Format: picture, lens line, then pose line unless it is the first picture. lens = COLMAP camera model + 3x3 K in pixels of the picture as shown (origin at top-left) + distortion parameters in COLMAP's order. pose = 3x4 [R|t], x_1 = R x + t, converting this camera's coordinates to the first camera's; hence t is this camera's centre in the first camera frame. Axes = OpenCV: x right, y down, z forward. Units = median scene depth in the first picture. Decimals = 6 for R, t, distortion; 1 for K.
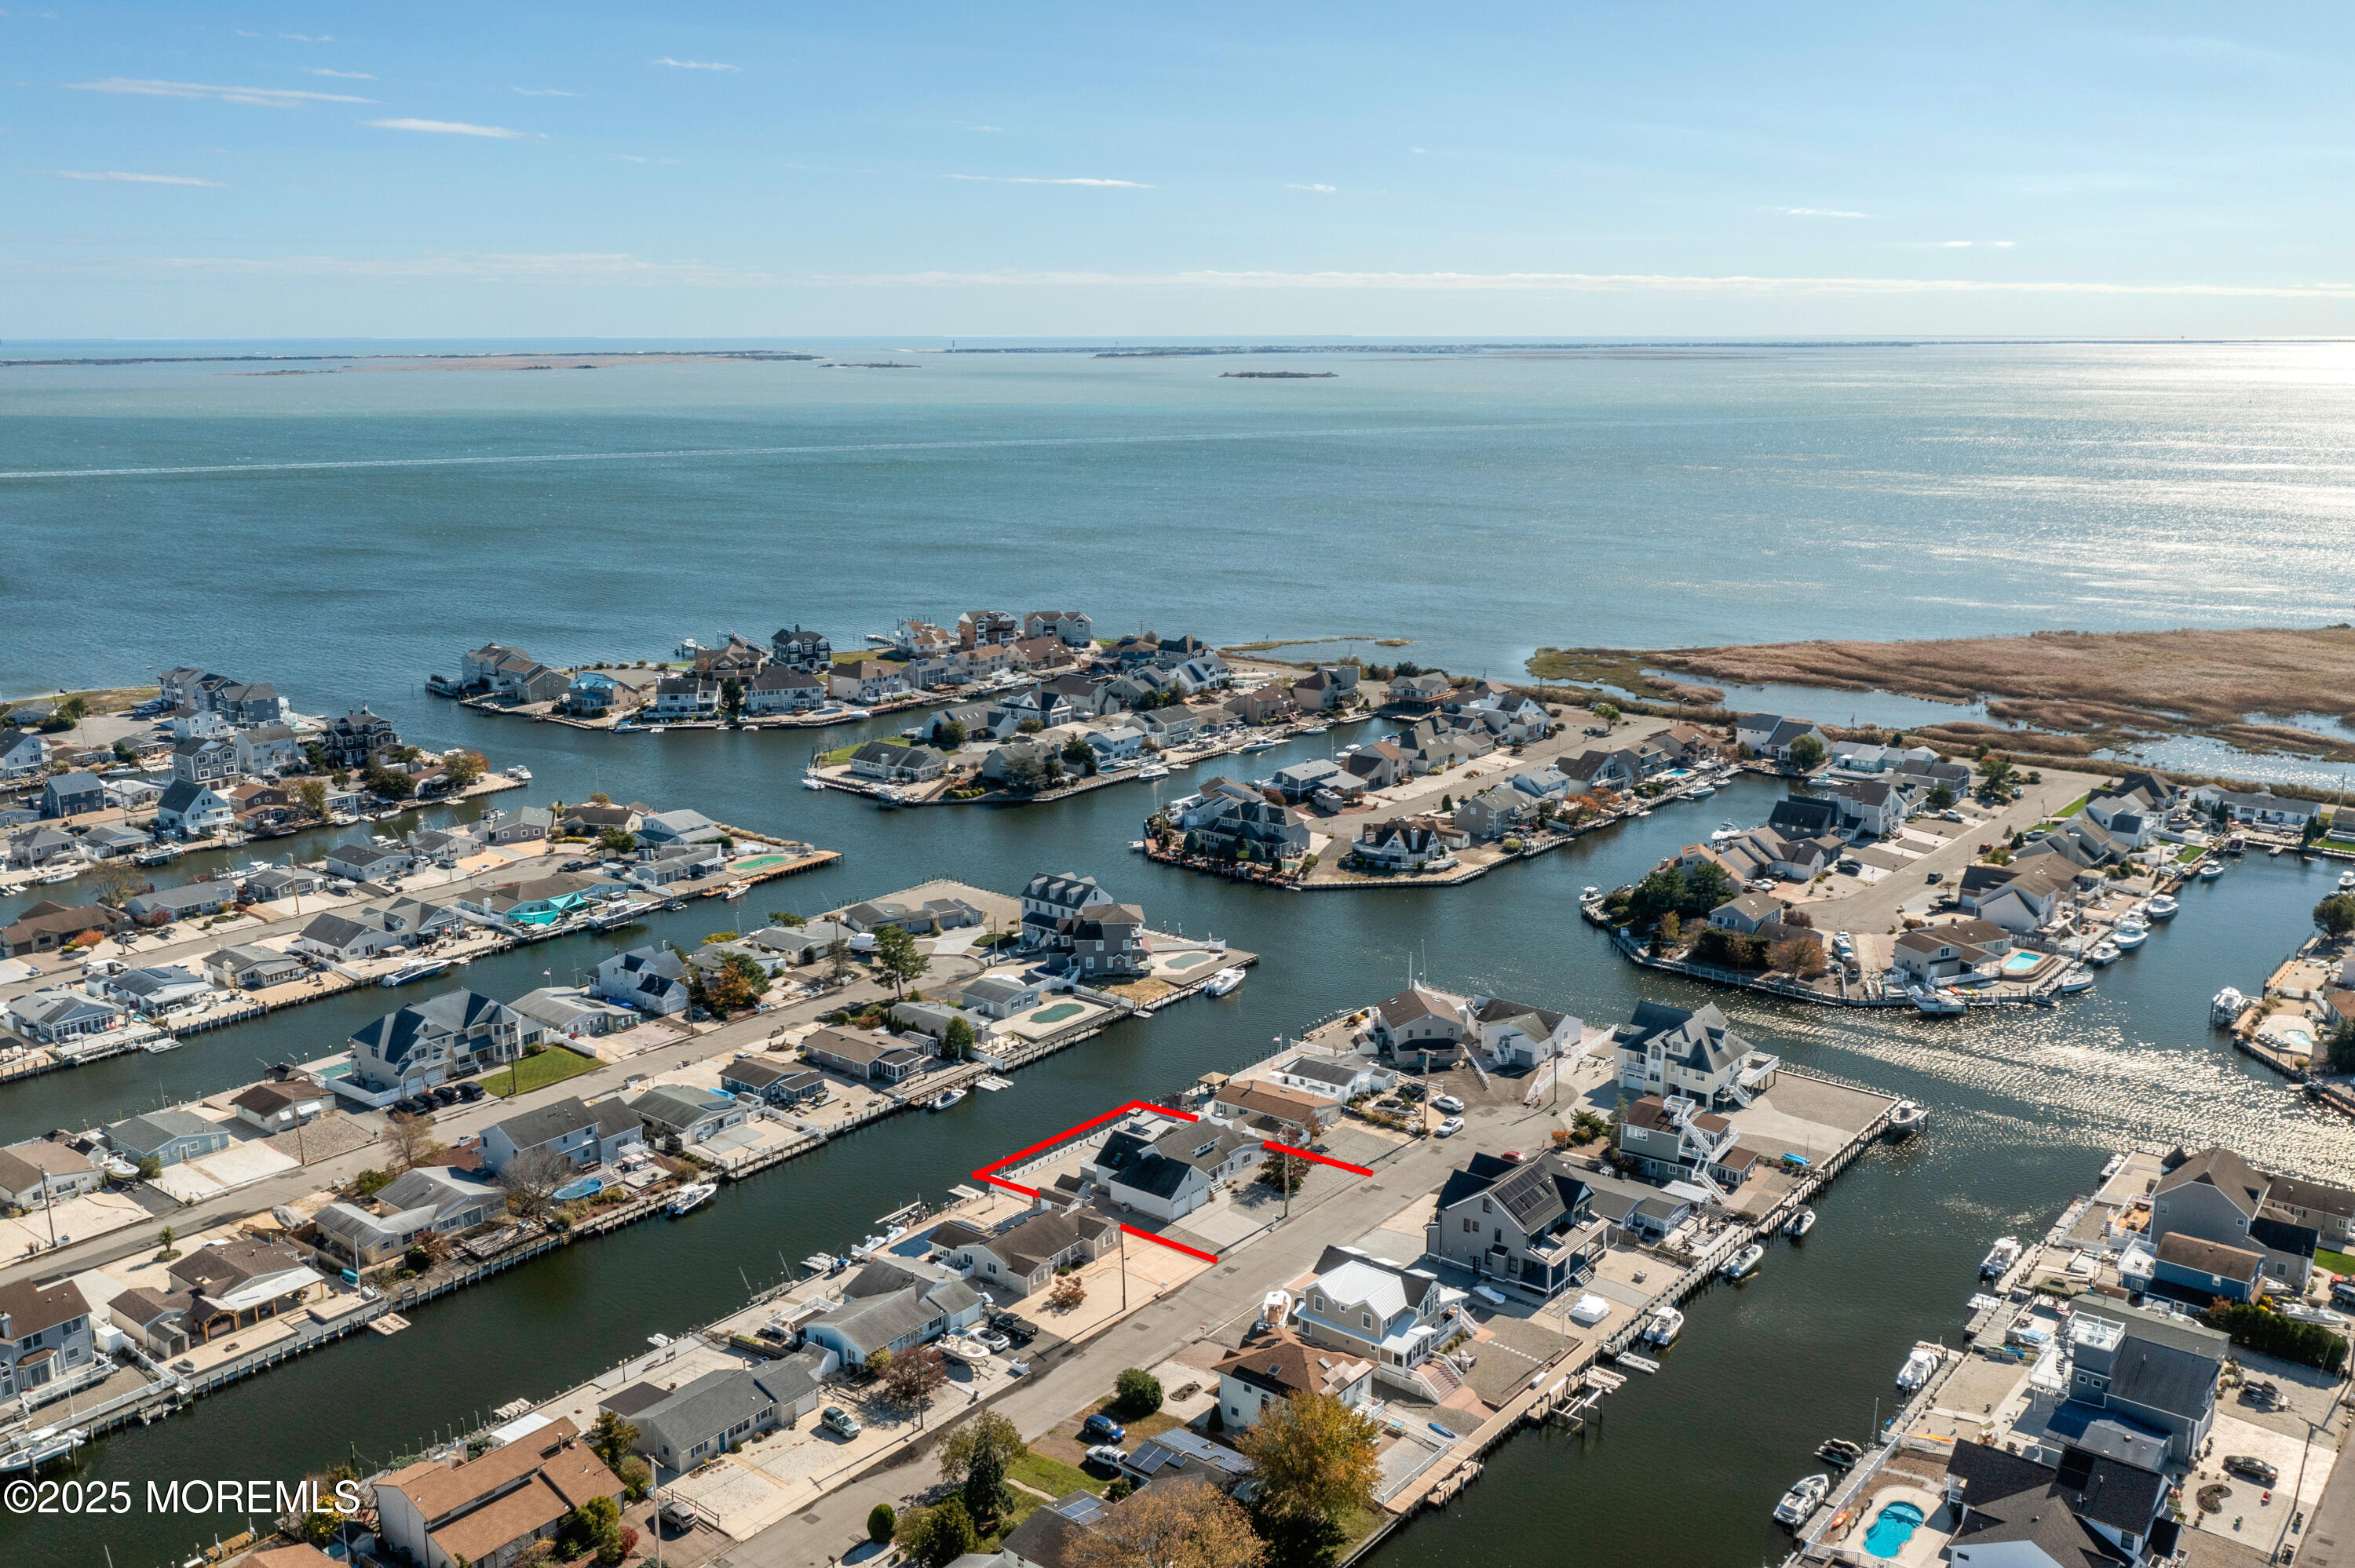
lens RADIAL K [[1992.4, 0, 1177.5], [0, 1992.4, 784.0], [0, 0, 1]] dist [-0.009385, -0.001540]
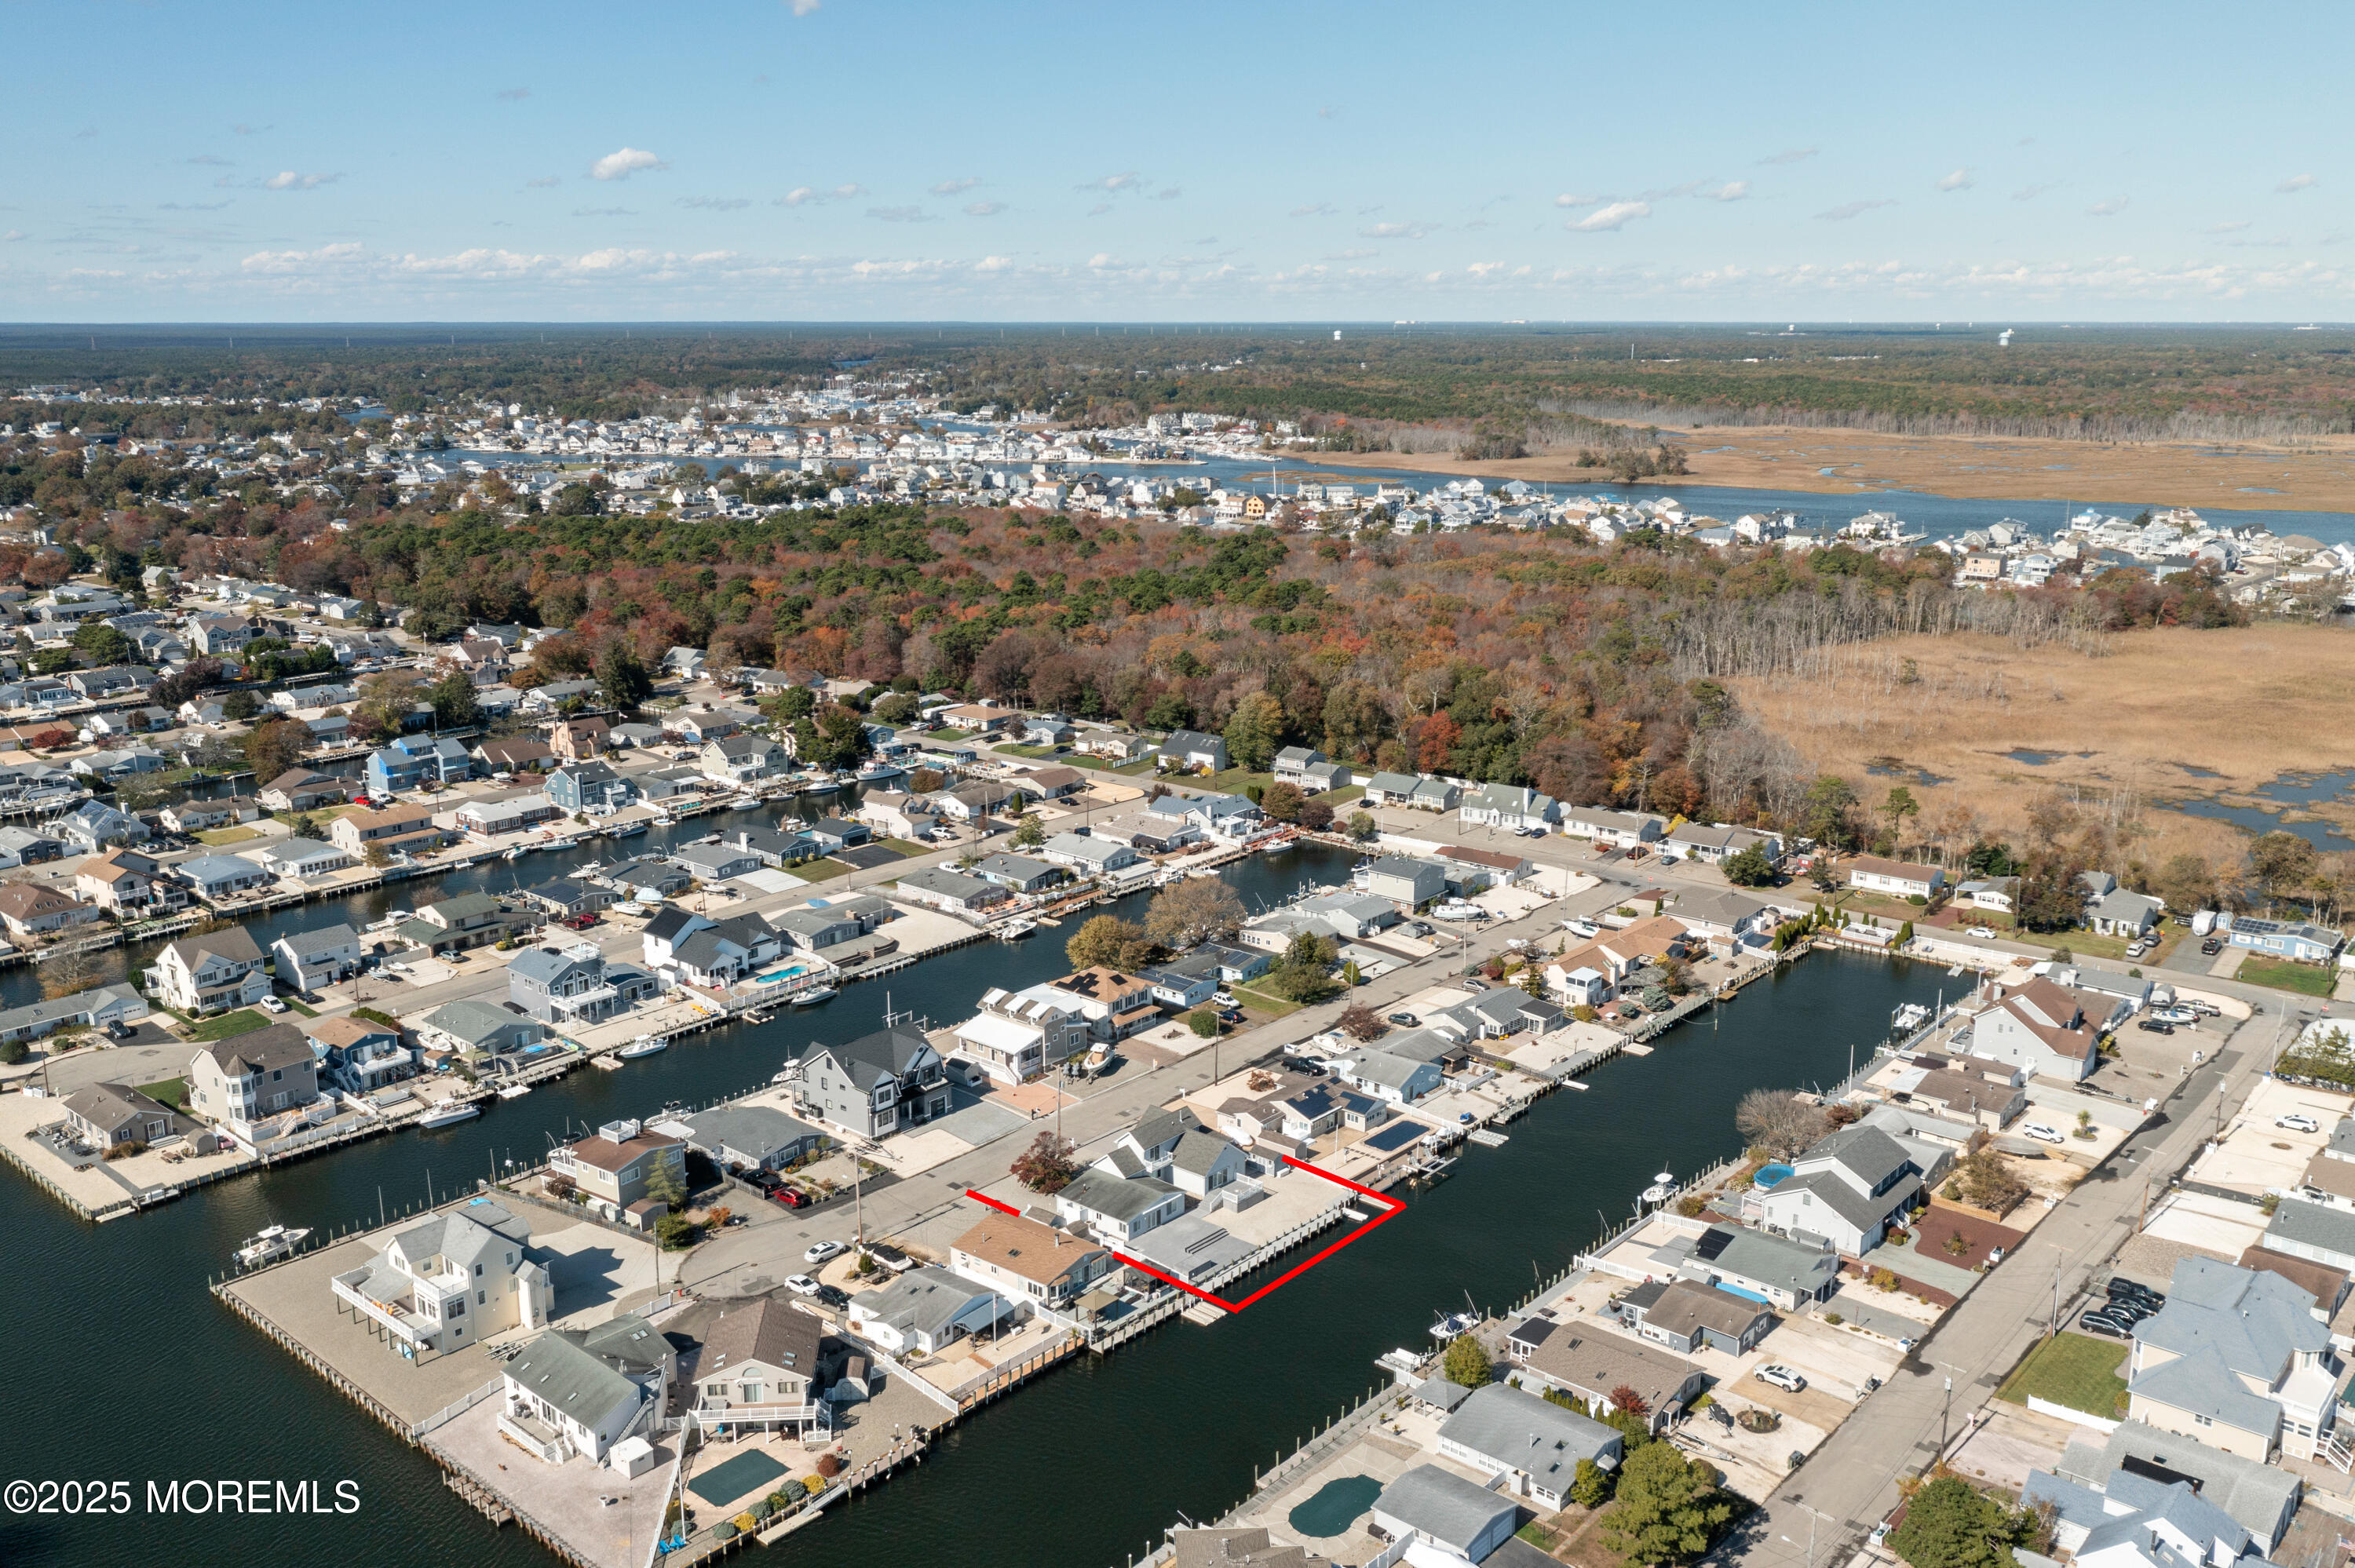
lens RADIAL K [[1971.6, 0, 1177.5], [0, 1971.6, 784.0], [0, 0, 1]] dist [-0.002425, -0.000861]
pose [[-0.999113, -0.011133, 0.040620, -0.036702], [0.008073, 0.895930, 0.444121, -0.320335], [-0.041337, 0.444055, -0.895046, 1.438251]]
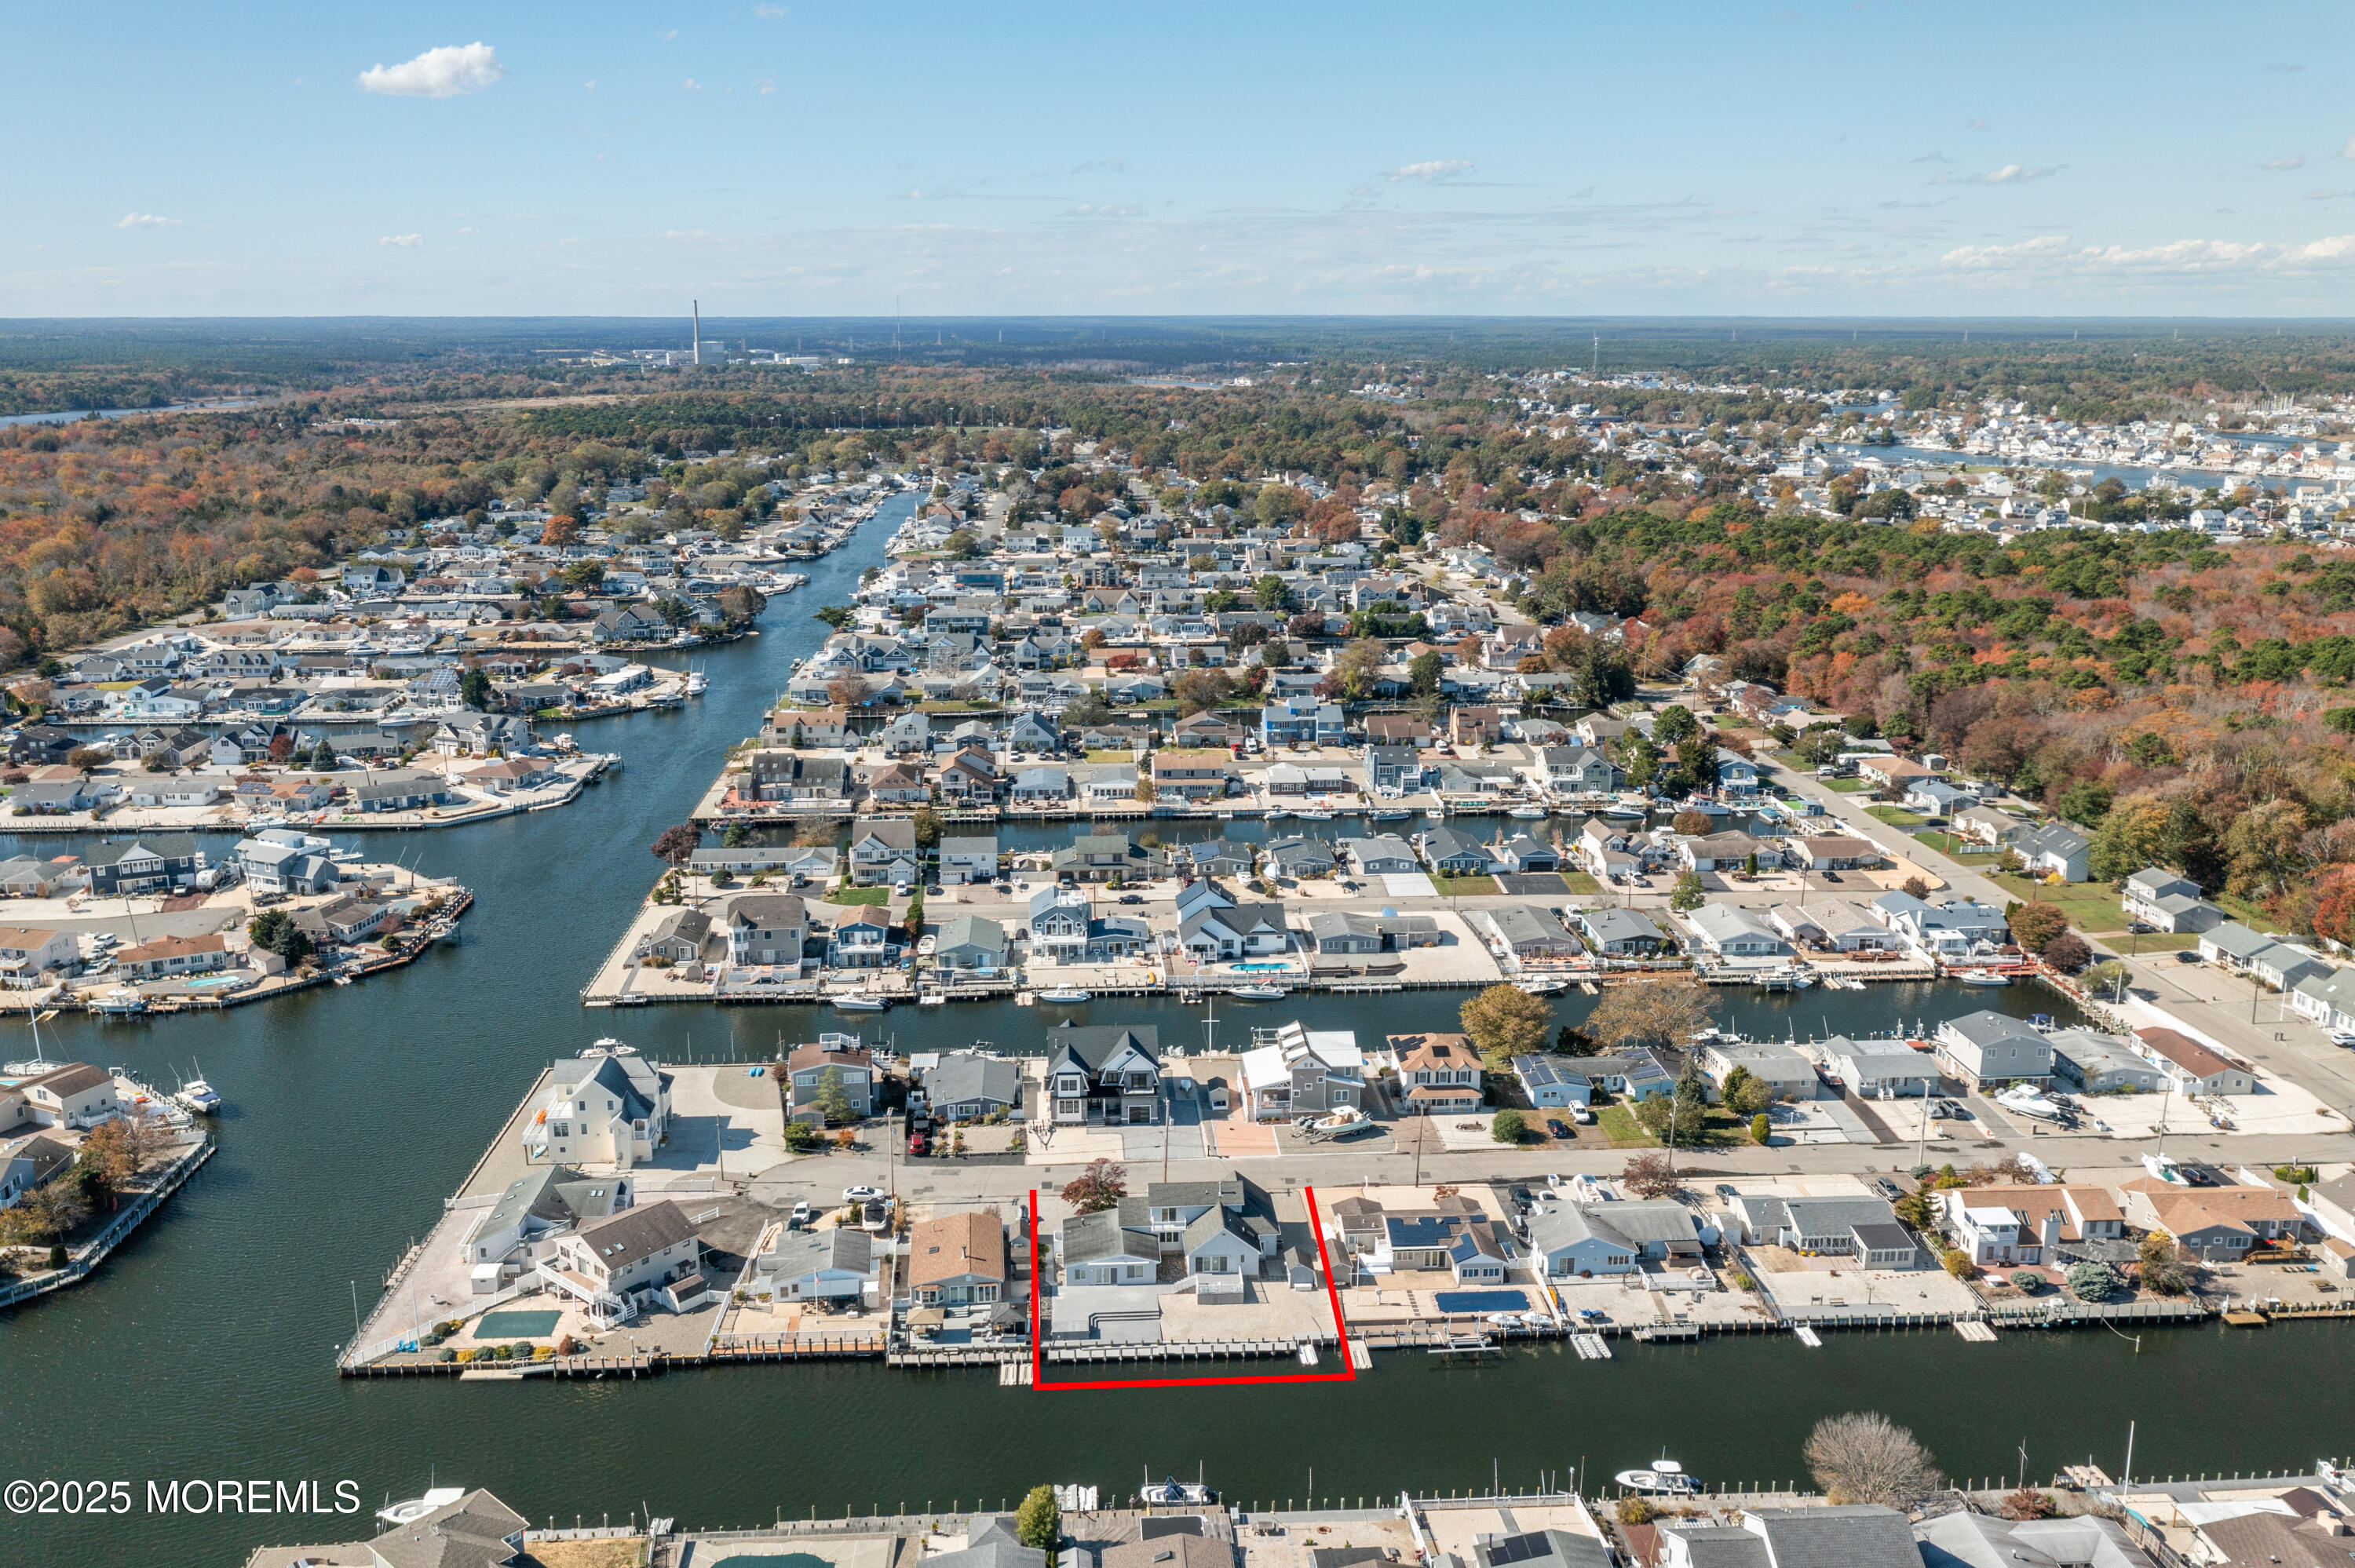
lens RADIAL K [[1957.1, 0, 1177.5], [0, 1957.1, 784.0], [0, 0, 1]] dist [0.001788, 0.000985]
pose [[-0.670364, -0.177602, 0.720464, -0.484746], [0.164680, 0.911113, 0.377827, -0.263828], [-0.723528, 0.371928, -0.581530, 1.171710]]
